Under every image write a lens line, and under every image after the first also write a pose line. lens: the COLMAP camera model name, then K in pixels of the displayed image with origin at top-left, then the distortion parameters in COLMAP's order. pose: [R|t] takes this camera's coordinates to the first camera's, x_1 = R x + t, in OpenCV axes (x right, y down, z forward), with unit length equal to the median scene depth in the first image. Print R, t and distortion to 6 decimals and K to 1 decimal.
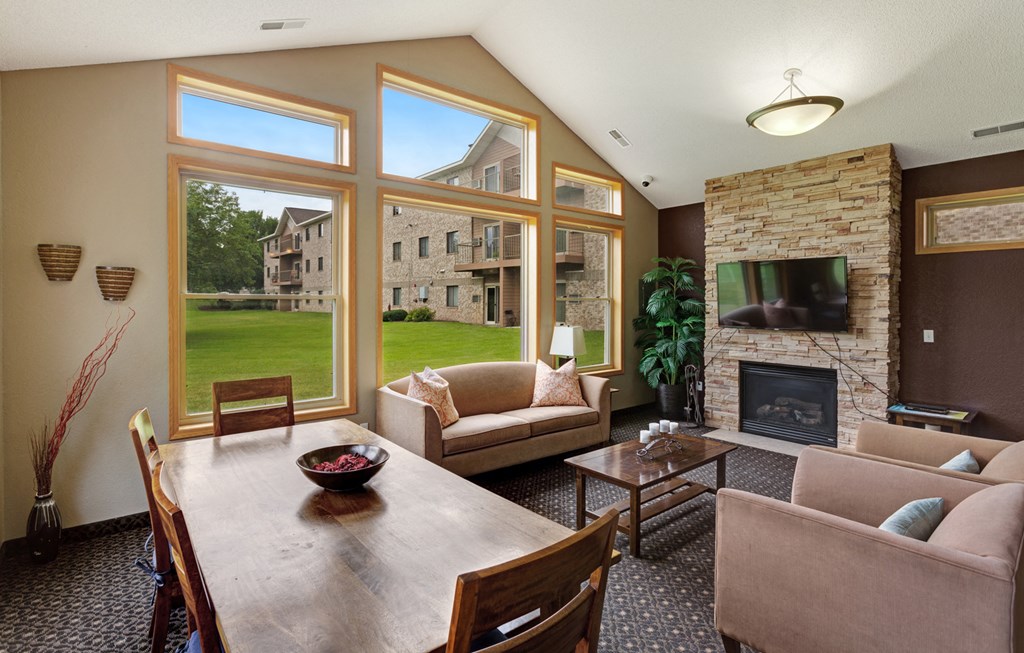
lens RADIAL K [[495.2, 0, 513.4], [0, 495.2, 299.8], [0, 0, 1]] dist [0.000415, -0.000048]
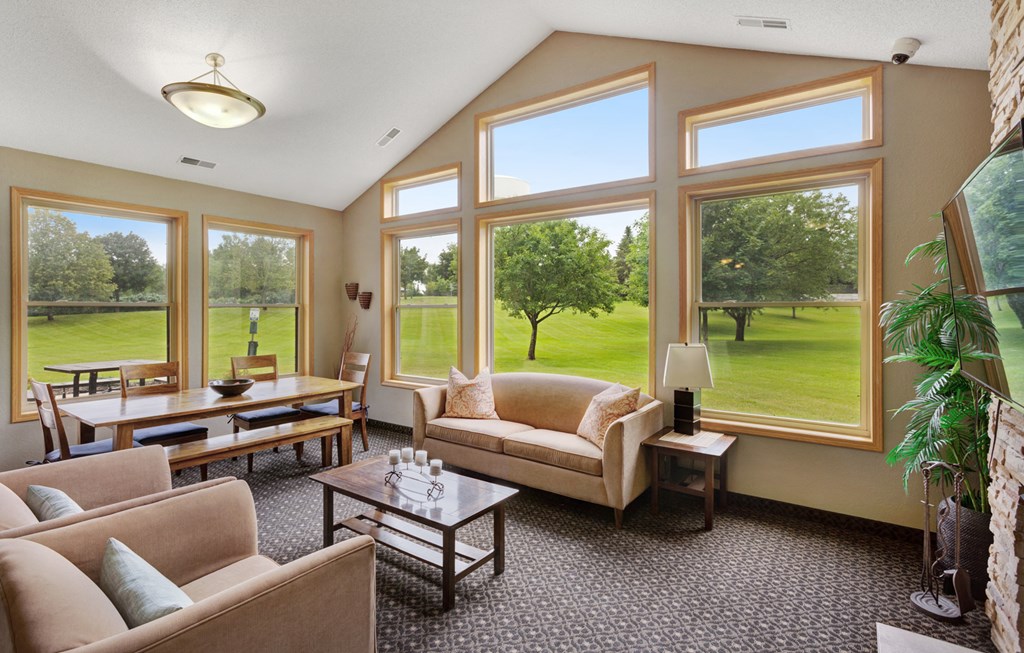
lens RADIAL K [[498.6, 0, 496.9], [0, 498.6, 309.4], [0, 0, 1]] dist [-0.001631, -0.000411]
pose [[0.242214, -0.005786, -0.970205, 0.826385], [0.001583, 0.999983, -0.005569, 0.009131], [0.970221, -0.000187, 0.242220, 0.665963]]
